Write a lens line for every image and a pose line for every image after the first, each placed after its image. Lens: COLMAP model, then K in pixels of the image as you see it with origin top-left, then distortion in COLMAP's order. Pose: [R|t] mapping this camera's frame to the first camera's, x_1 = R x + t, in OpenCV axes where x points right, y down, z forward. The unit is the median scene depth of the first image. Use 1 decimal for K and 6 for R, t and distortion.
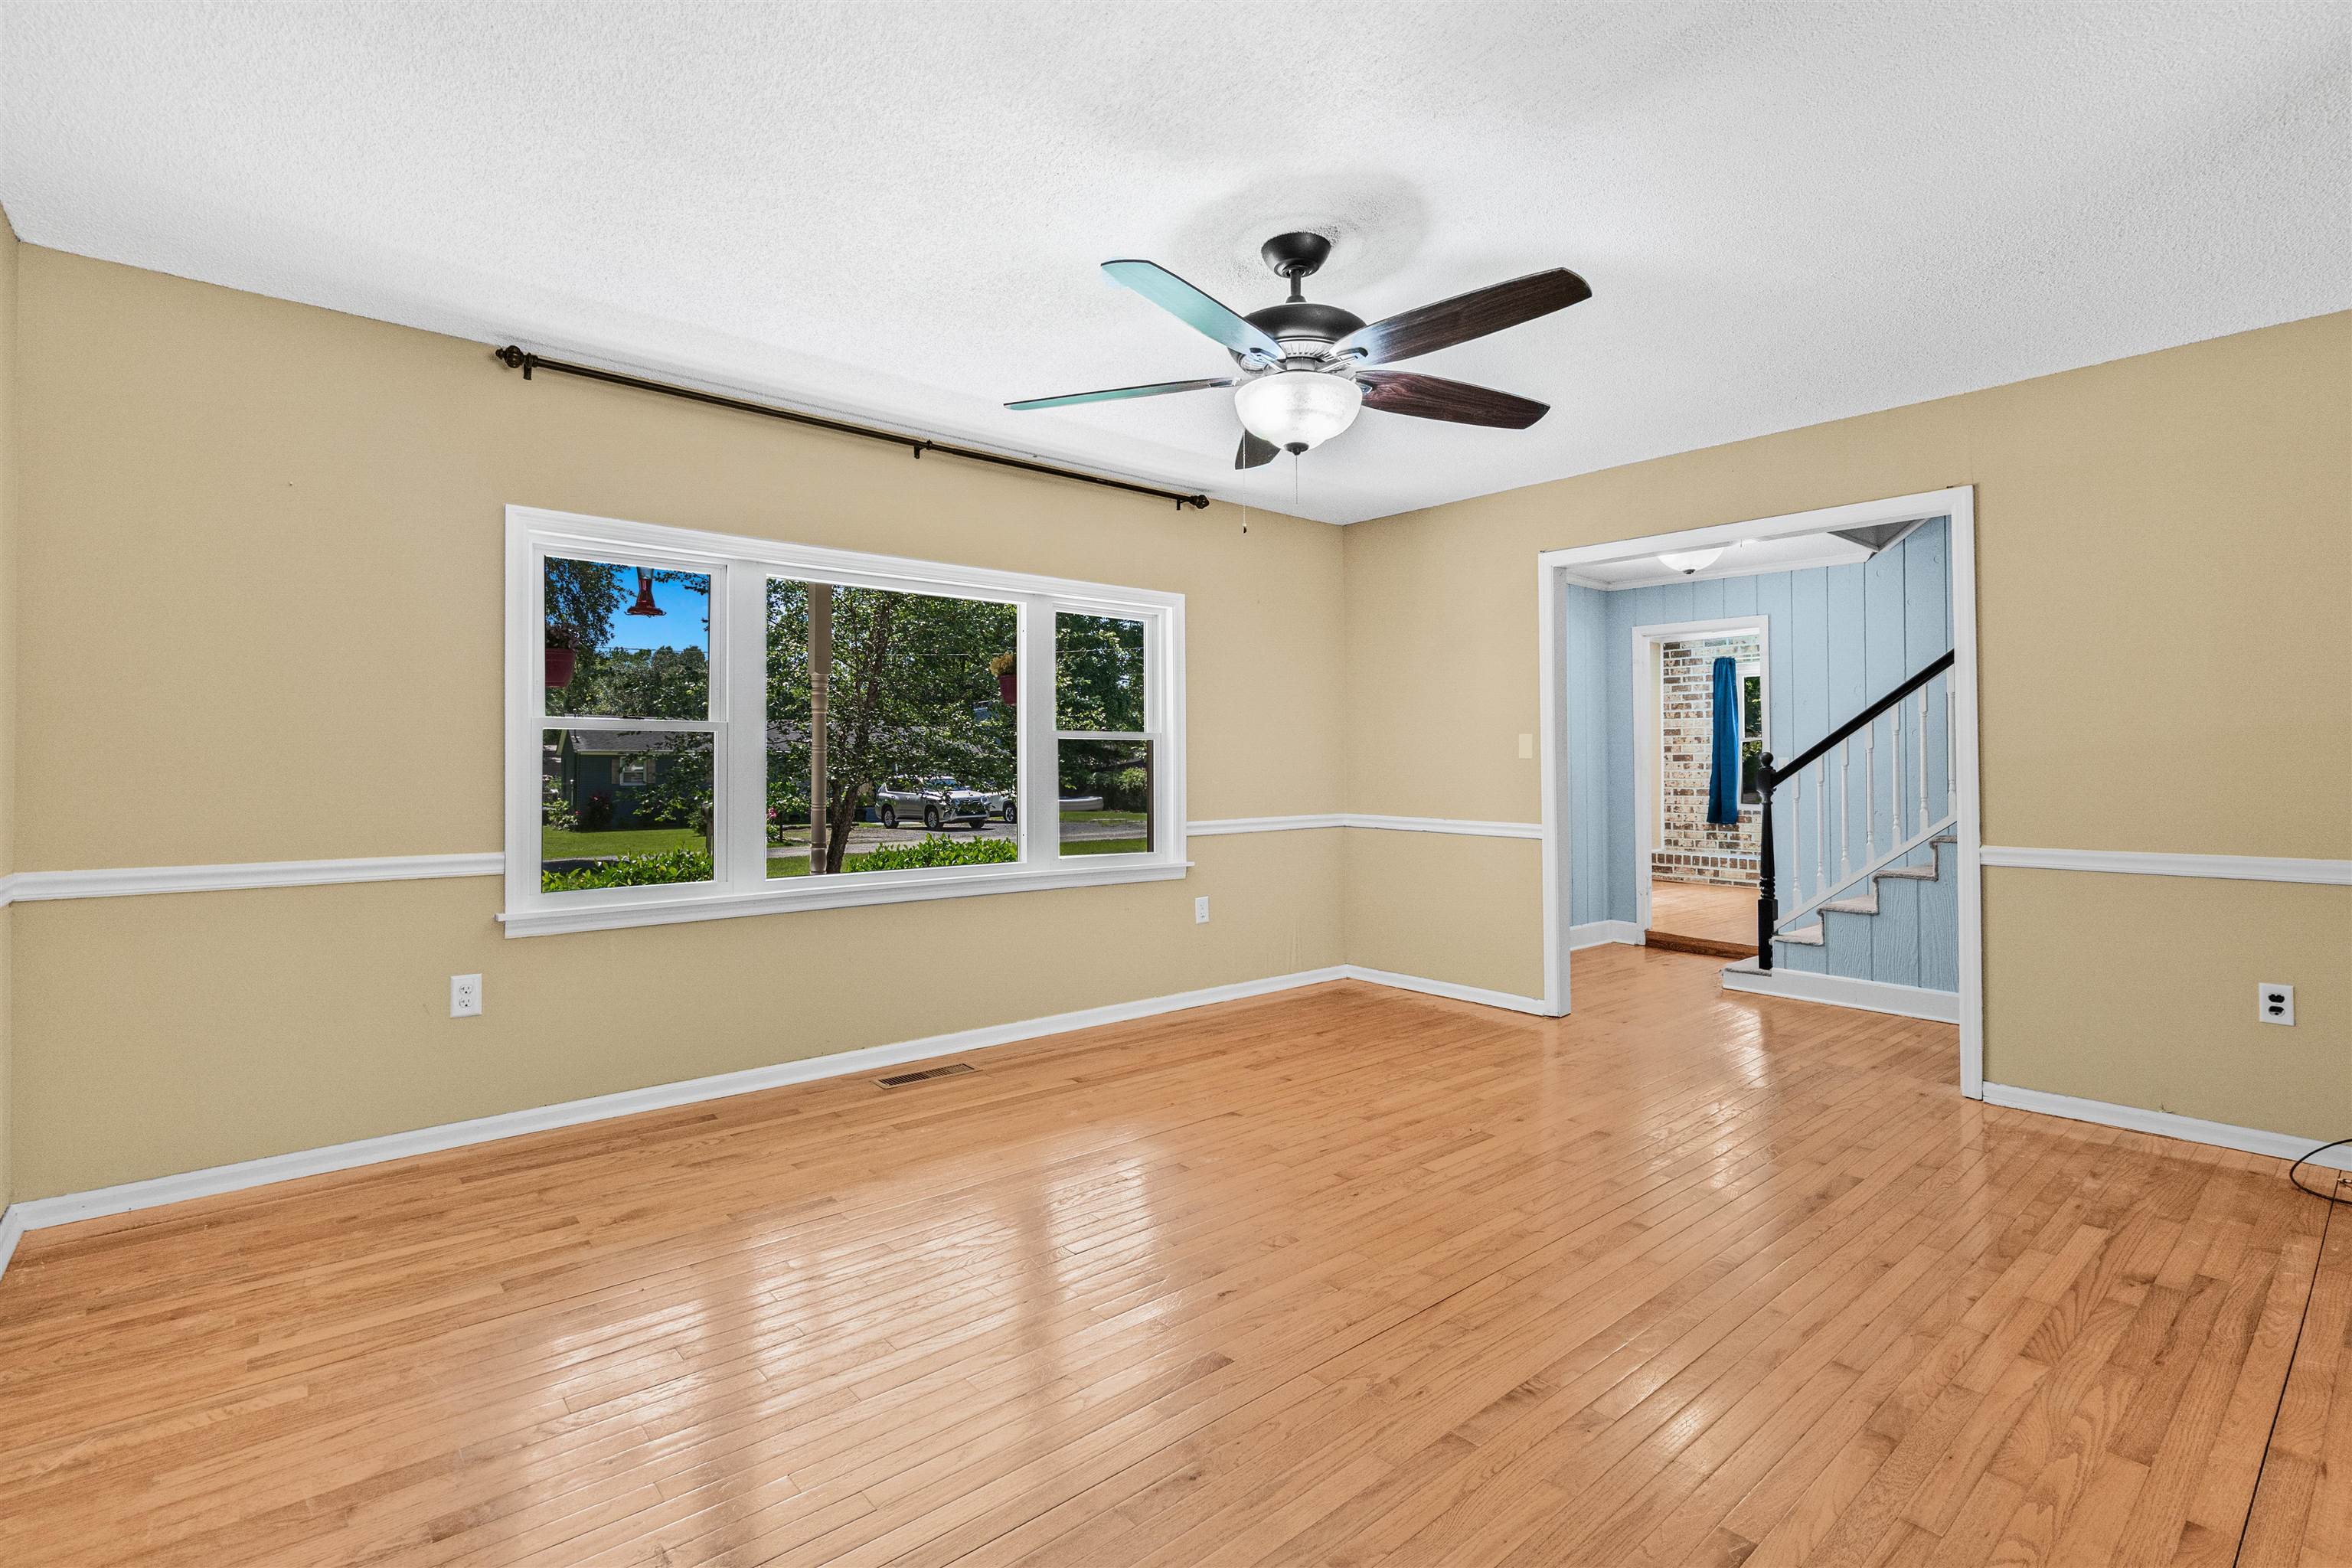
lens RADIAL K [[1070.7, 0, 1186.8], [0, 1070.7, 763.6], [0, 0, 1]] dist [-0.011256, 0.003565]
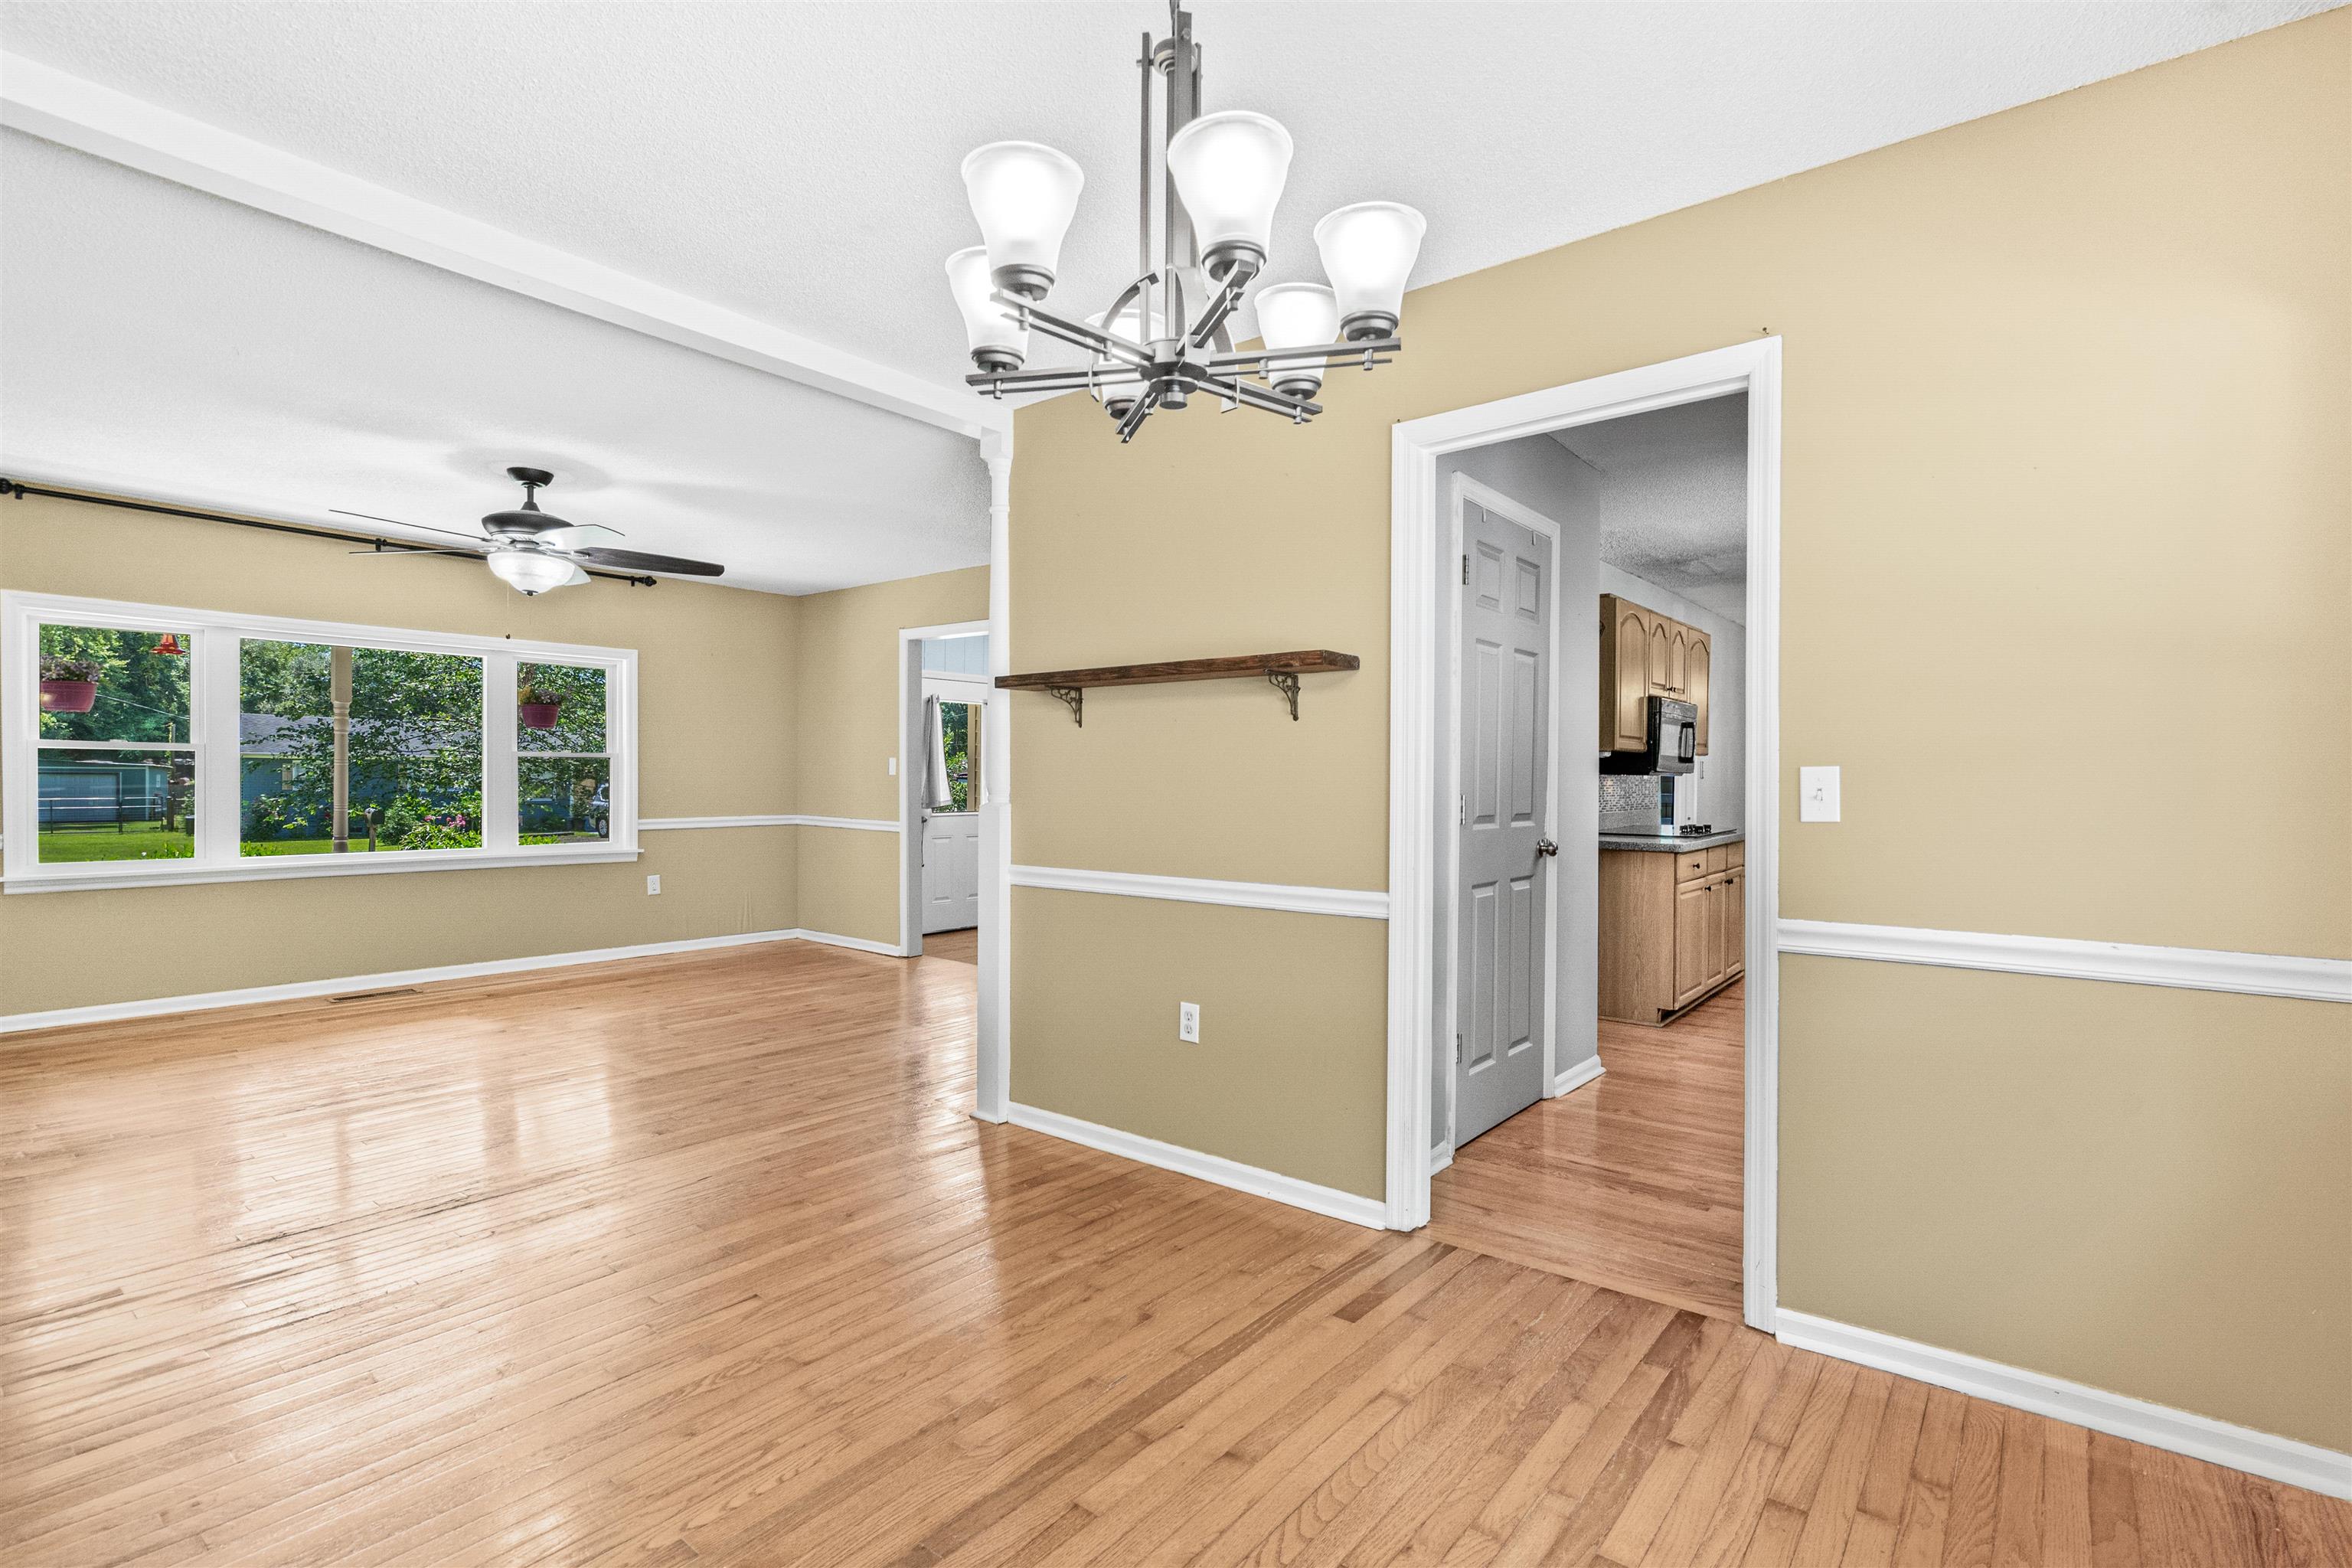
lens RADIAL K [[1070.7, 0, 1186.9], [0, 1070.7, 788.4], [0, 0, 1]] dist [-0.011256, 0.003565]
pose [[0.981705, 0.009617, 0.190166, 0.548727], [-0.011495, 0.999895, 0.008772, -0.005740], [-0.190062, -0.010797, 0.981713, -0.586972]]
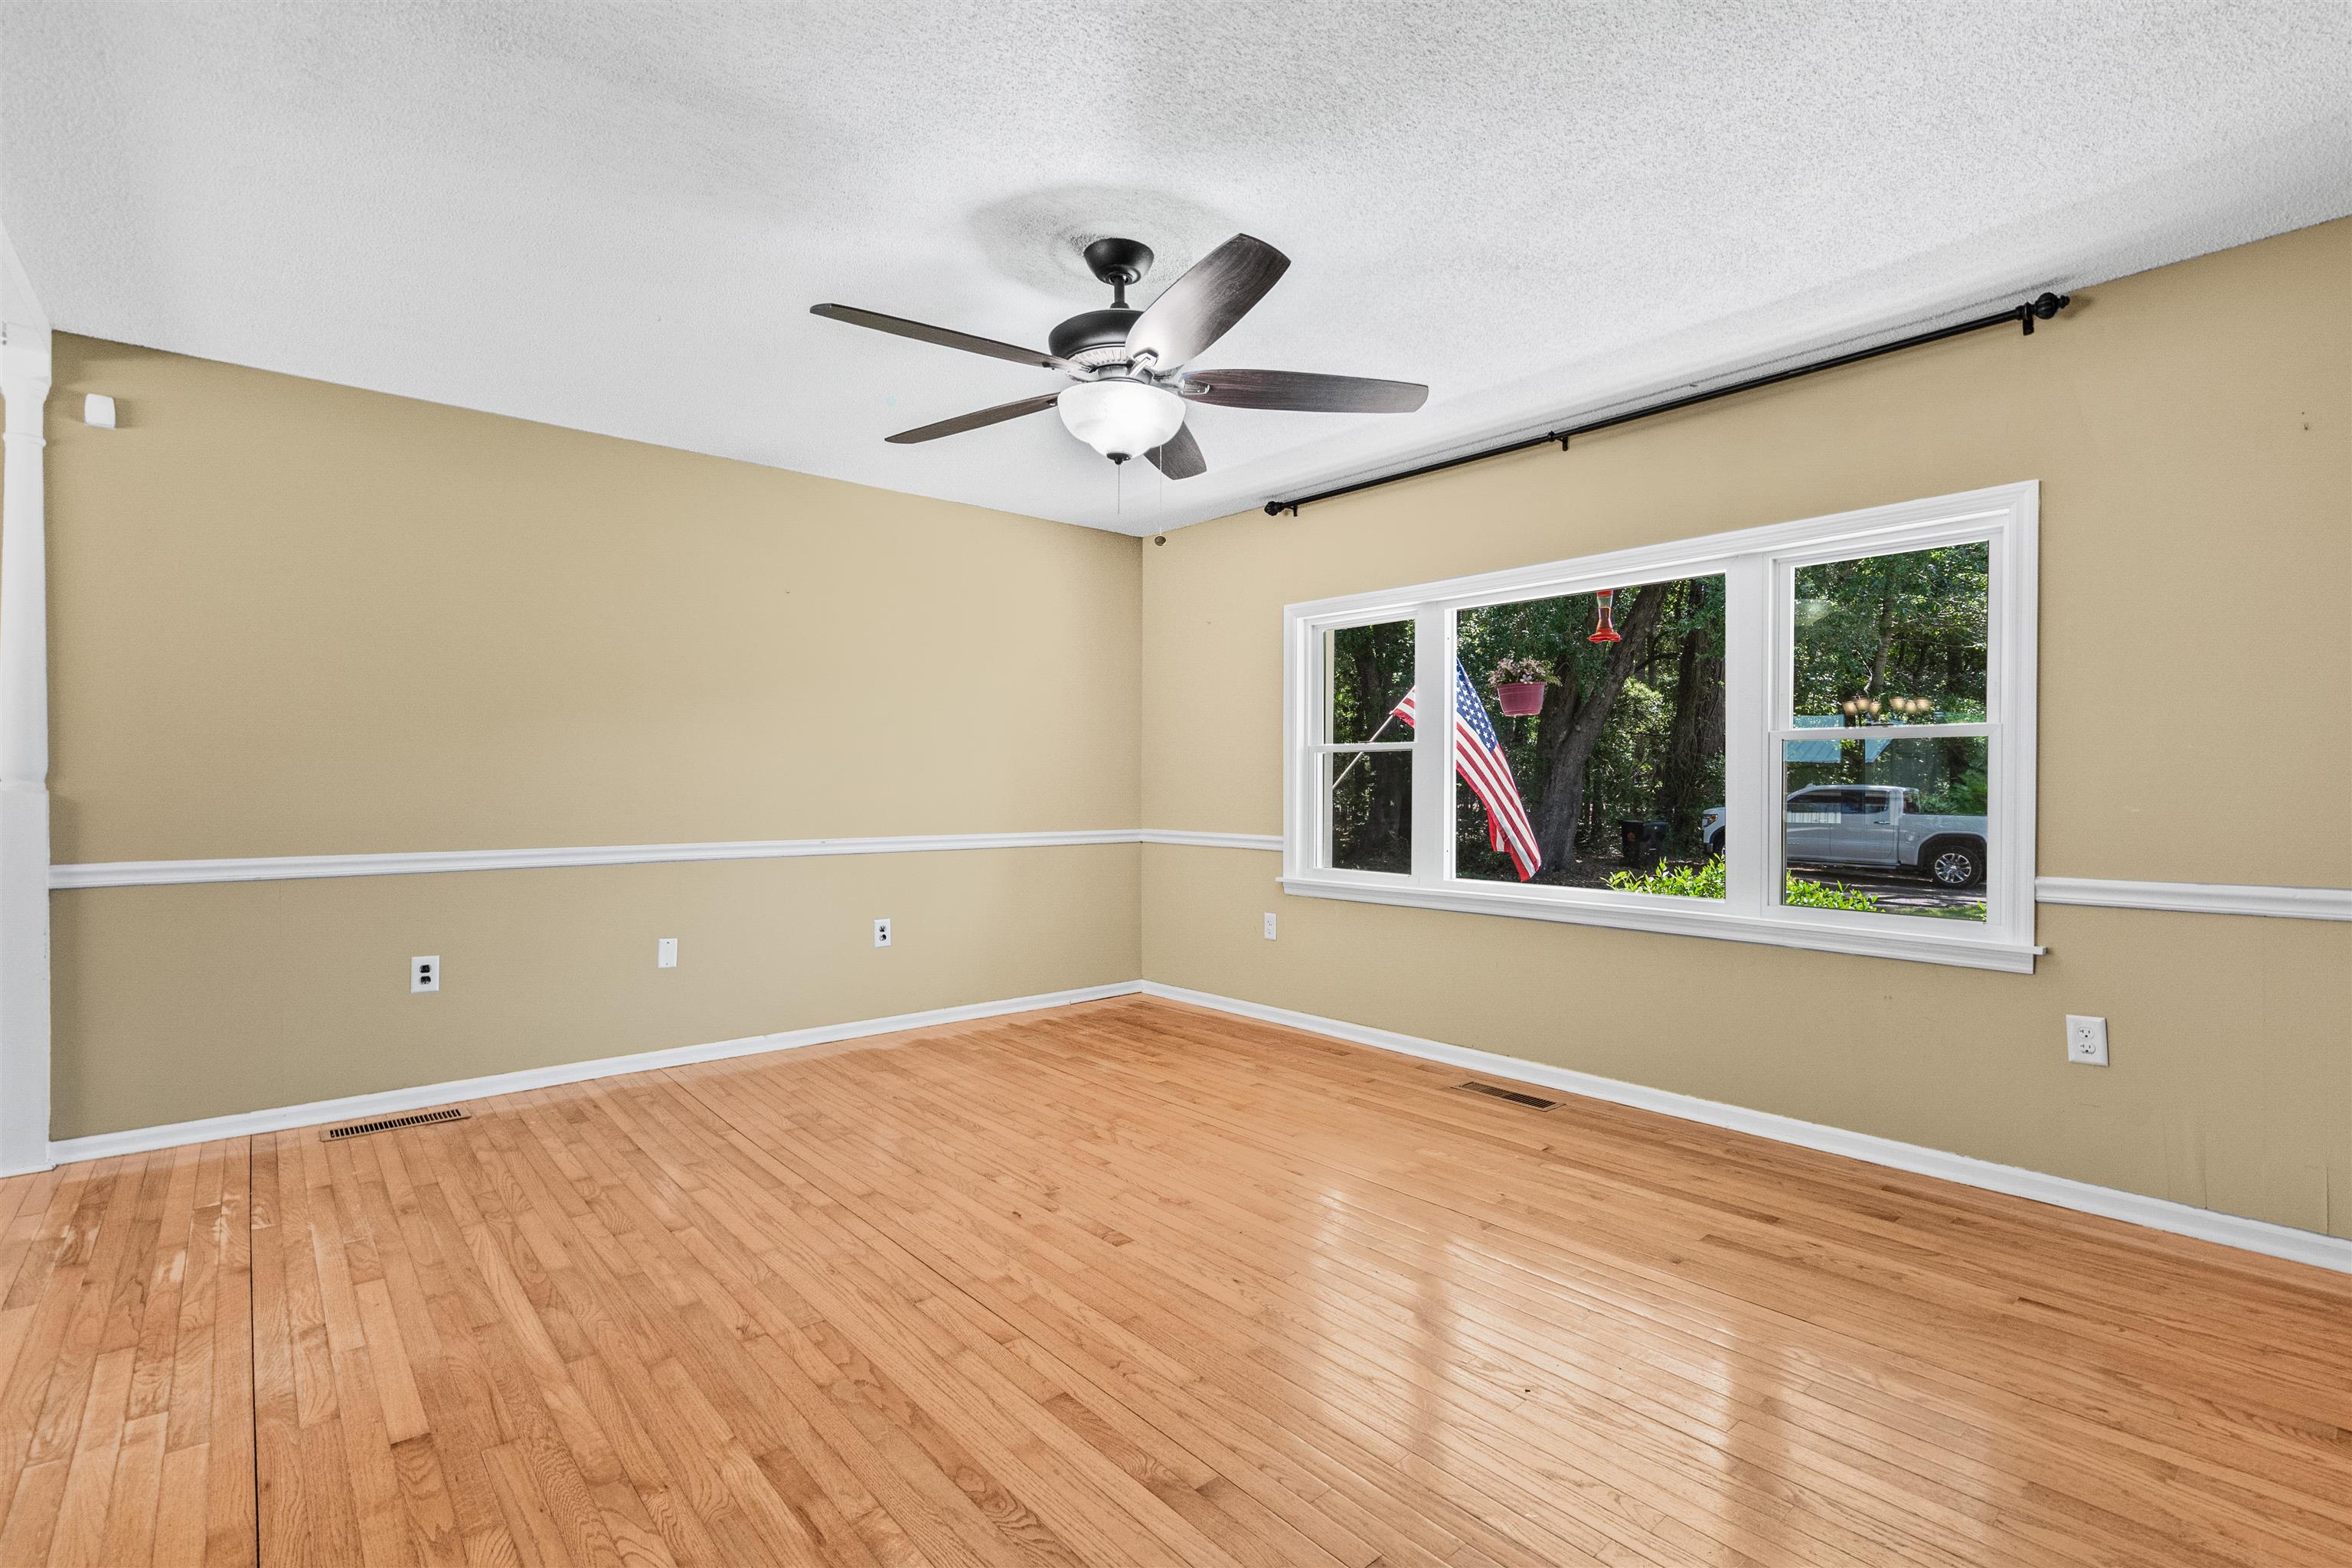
lens RADIAL K [[1070.7, 0, 1165.2], [0, 1070.7, 805.1], [0, 0, 1]] dist [-0.011256, 0.003565]
pose [[0.011770, 0.022220, -0.999684, 0.732042], [-0.000021, 0.999753, 0.022222, 0.004365], [0.999931, -0.000241, 0.011768, 0.683174]]
